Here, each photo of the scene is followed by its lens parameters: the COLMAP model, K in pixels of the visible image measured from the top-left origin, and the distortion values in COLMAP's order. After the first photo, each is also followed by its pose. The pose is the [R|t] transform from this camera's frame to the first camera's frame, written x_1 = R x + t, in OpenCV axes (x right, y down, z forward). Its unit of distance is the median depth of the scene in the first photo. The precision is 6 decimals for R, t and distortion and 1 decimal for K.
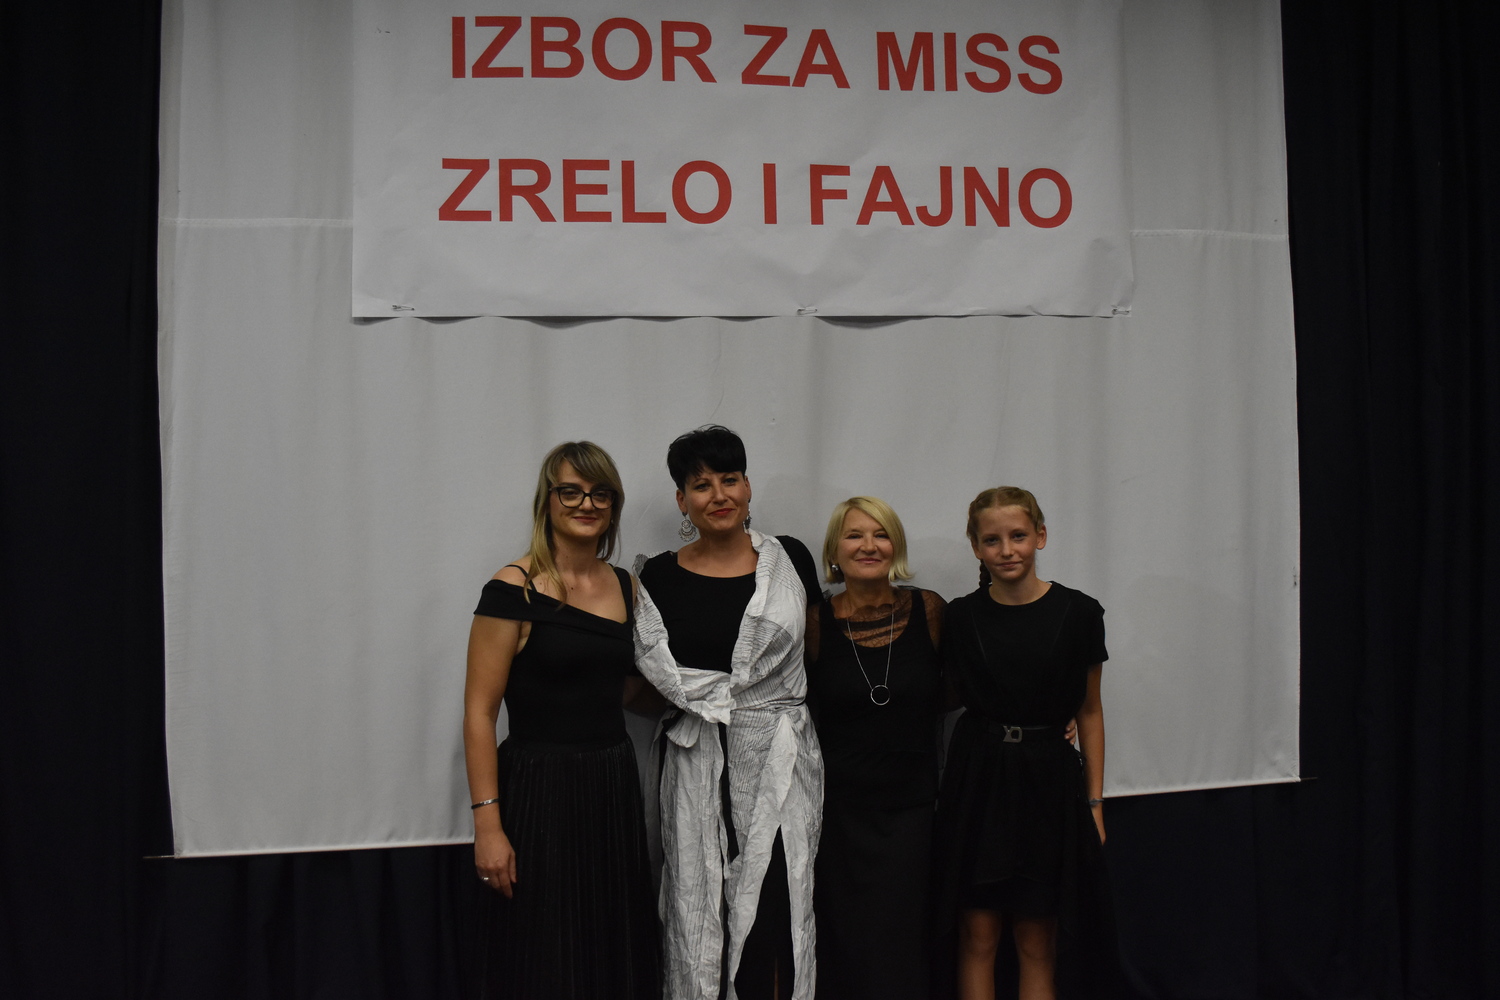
lens RADIAL K [[1203.1, 0, 750.0], [0, 1203.1, 500.0], [0, 0, 1]] dist [-0.068327, -0.005483]
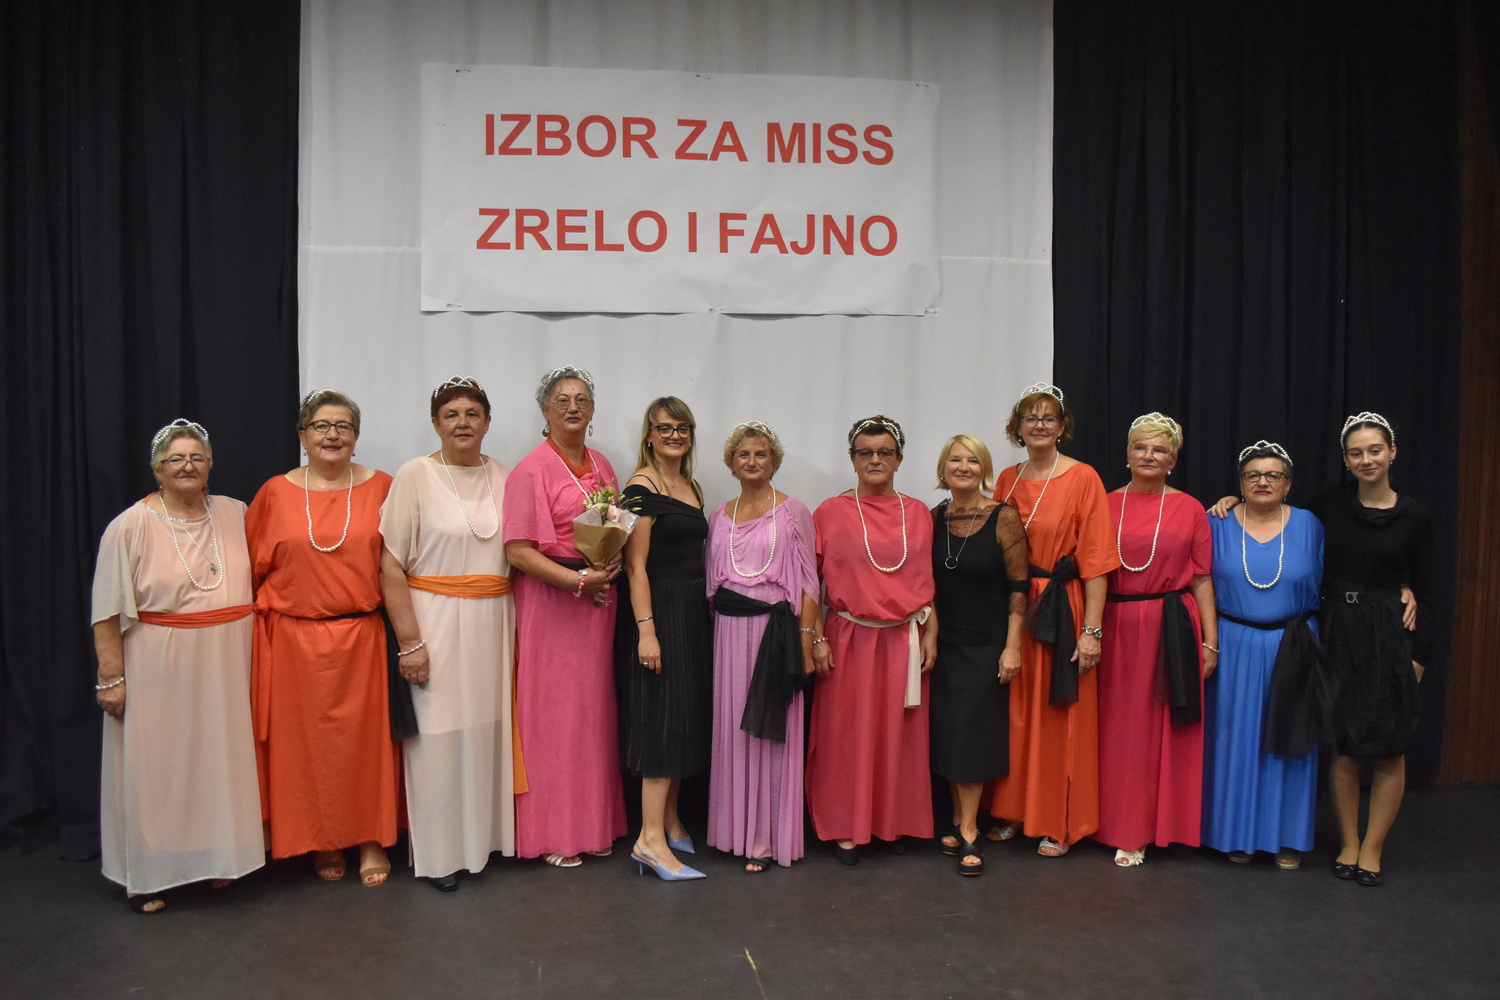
lens RADIAL K [[1203.1, 0, 750.0], [0, 1203.1, 500.0], [0, 0, 1]] dist [-0.068327, -0.005483]
pose [[0.999693, 0.021813, -0.011784, 0.116405], [-0.021162, 0.998379, 0.052829, 0.002308], [0.012918, -0.052563, 0.998534, -0.546719]]
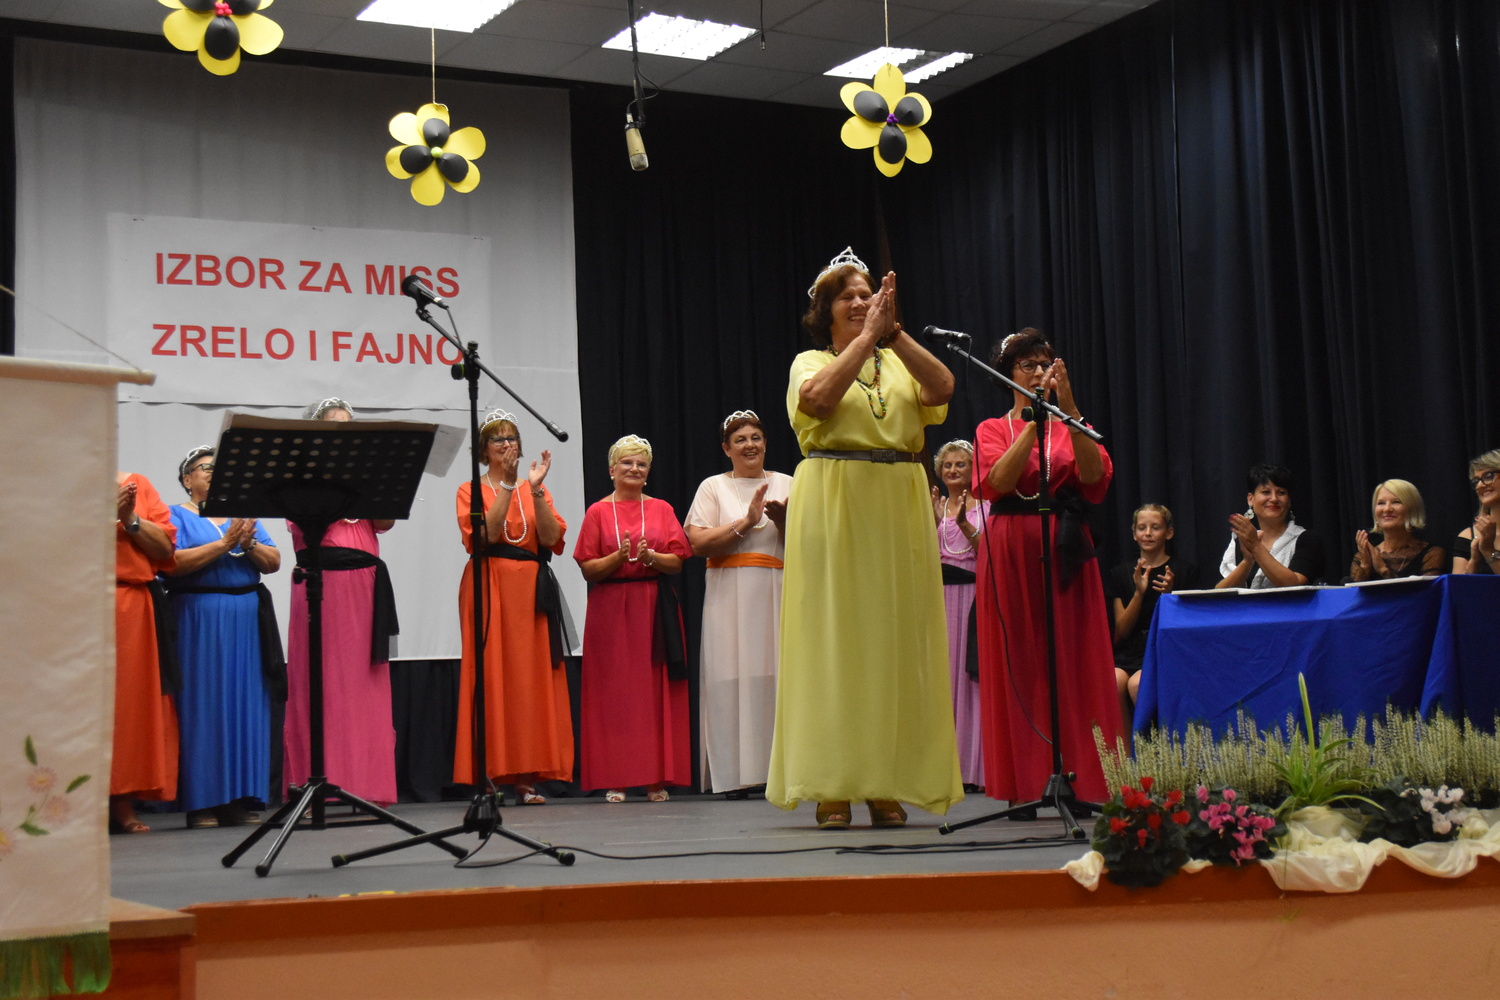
lens RADIAL K [[2400.2, 0, 750.0], [0, 2400.2, 500.0], [0, 0, 1]] dist [-0.009243, 0.023513]
pose [[0.947617, 0.014725, 0.319070, -0.571686], [0.019400, 0.994439, -0.103509, 0.433935], [-0.318820, 0.104277, 0.942062, -3.010276]]
